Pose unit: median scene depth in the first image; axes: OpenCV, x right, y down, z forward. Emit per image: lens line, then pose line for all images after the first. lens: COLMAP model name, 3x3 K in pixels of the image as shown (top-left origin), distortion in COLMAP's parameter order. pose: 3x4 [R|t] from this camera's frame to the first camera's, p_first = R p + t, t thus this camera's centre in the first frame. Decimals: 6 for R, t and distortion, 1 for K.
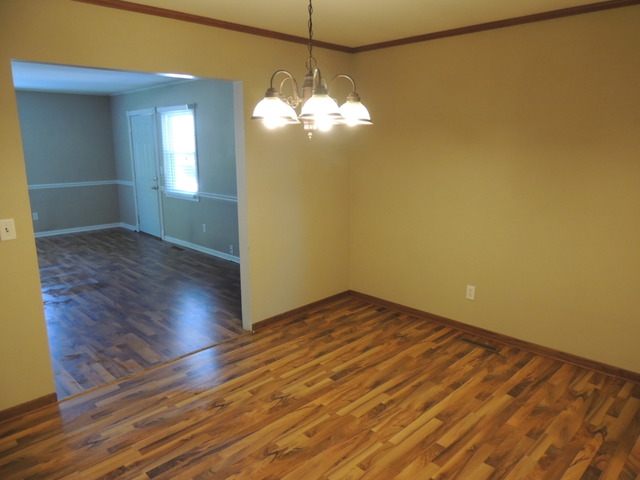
lens RADIAL K [[461.0, 0, 318.7], [0, 461.0, 239.5], [0, 0, 1]] dist [-0.008148, 0.000486]
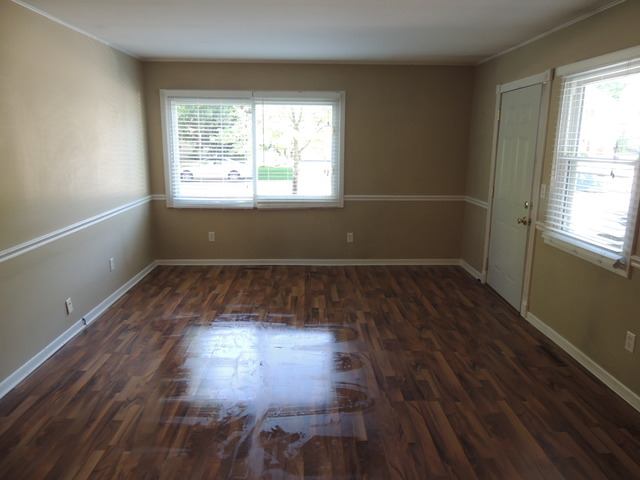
lens RADIAL K [[461.0, 0, 319.5], [0, 461.0, 238.5], [0, 0, 1]] dist [-0.008148, 0.000486]
pose [[0.731588, 0.150137, -0.665009, -0.169939], [-0.150562, 0.986945, 0.057184, -0.087510], [0.664913, 0.058290, 0.744643, 0.440851]]
